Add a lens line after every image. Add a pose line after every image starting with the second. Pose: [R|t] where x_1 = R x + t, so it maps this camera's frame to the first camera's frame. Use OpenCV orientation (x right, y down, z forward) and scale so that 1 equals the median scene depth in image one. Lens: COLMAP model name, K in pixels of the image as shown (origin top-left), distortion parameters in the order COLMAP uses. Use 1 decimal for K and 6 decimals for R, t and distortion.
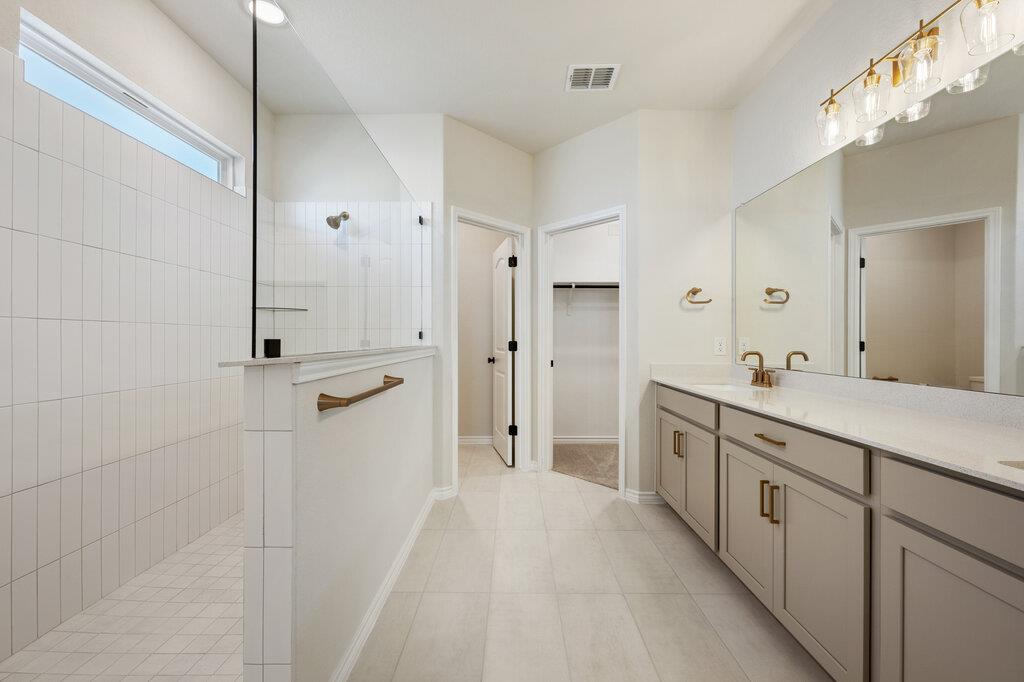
lens RADIAL K [[410.8, 0, 508.3], [0, 410.8, 337.8], [0, 0, 1]] dist [-0.000807, -0.000933]
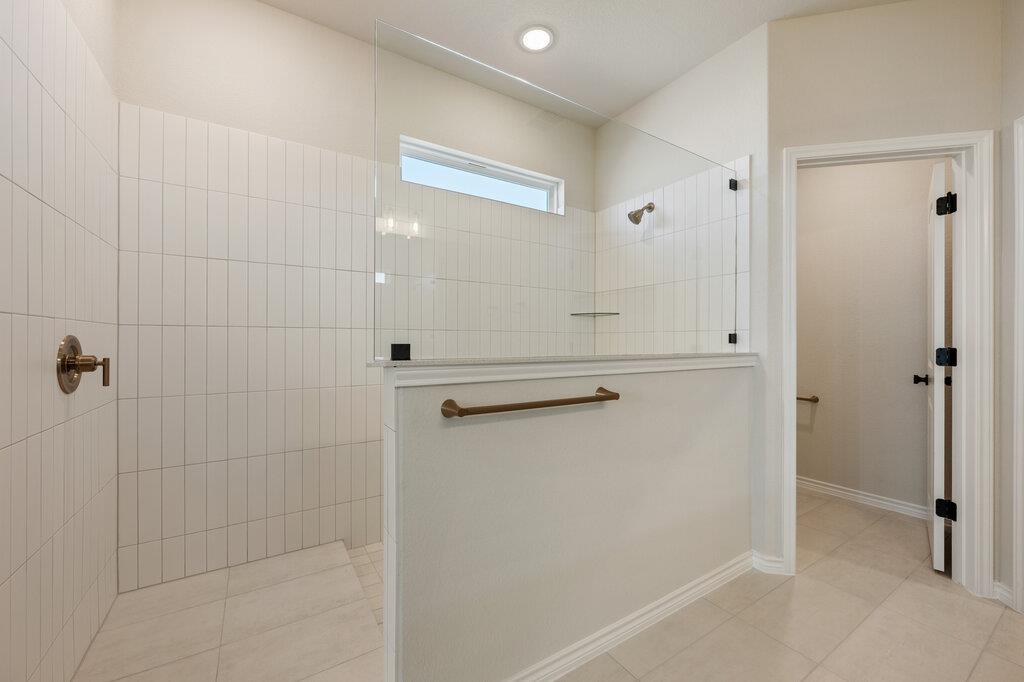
lens RADIAL K [[410.8, 0, 518.7], [0, 410.8, 341.0], [0, 0, 1]] dist [-0.000807, -0.000933]
pose [[0.537133, -0.002263, -0.843495, 0.207040], [0.000580, 0.999997, -0.002313, -0.000597], [0.843498, 0.000753, 0.537132, 0.270338]]
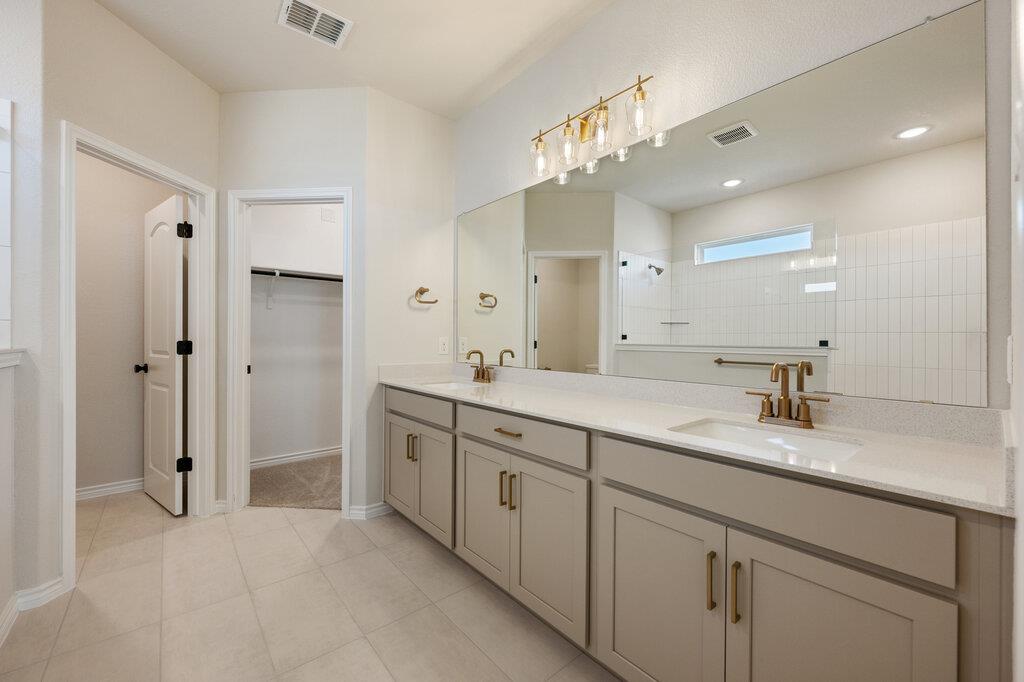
lens RADIAL K [[410.8, 0, 517.8], [0, 410.8, 338.5], [0, 0, 1]] dist [-0.000807, -0.000933]
pose [[0.751810, 0.001975, 0.659377, -0.029868], [-0.005047, 0.999983, 0.002760, -0.001317], [-0.659361, -0.005403, 0.751807, 0.093814]]
